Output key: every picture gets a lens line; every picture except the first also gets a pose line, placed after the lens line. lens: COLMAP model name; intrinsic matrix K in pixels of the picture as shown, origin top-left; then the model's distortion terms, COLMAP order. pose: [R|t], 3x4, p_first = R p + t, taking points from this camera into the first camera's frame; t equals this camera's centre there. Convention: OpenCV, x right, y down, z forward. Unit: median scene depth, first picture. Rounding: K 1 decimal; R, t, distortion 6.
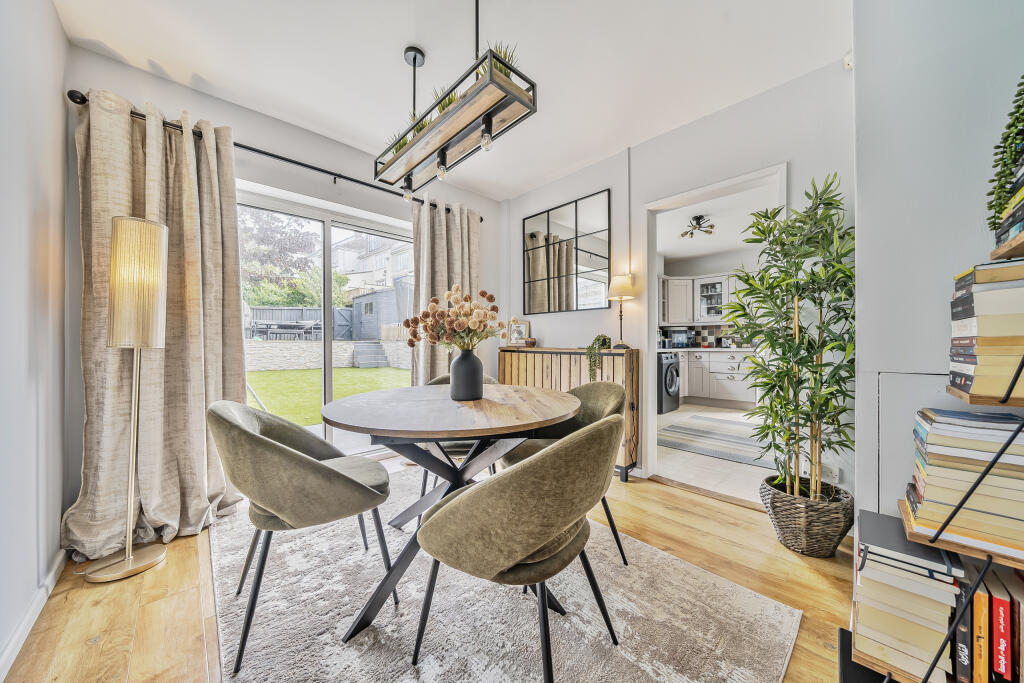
lens RADIAL K [[348.3, 0, 512.0], [0, 348.3, 341.5], [0, 0, 1]] dist [-0.000236, 0.000018]
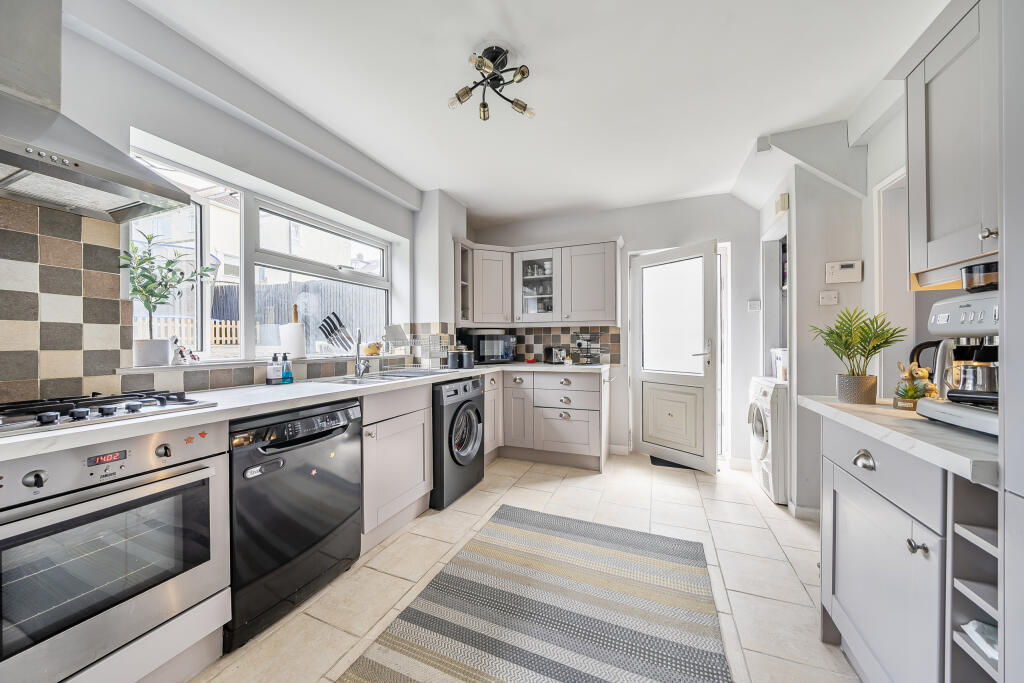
lens RADIAL K [[348.3, 0, 512.0], [0, 348.3, 341.5], [0, 0, 1]] dist [-0.000236, 0.000018]
pose [[0.916387, 0.000980, 0.400293, 0.273233], [-0.002399, 0.999992, 0.003046, -0.022971], [-0.400287, -0.003752, 0.916382, 0.435861]]
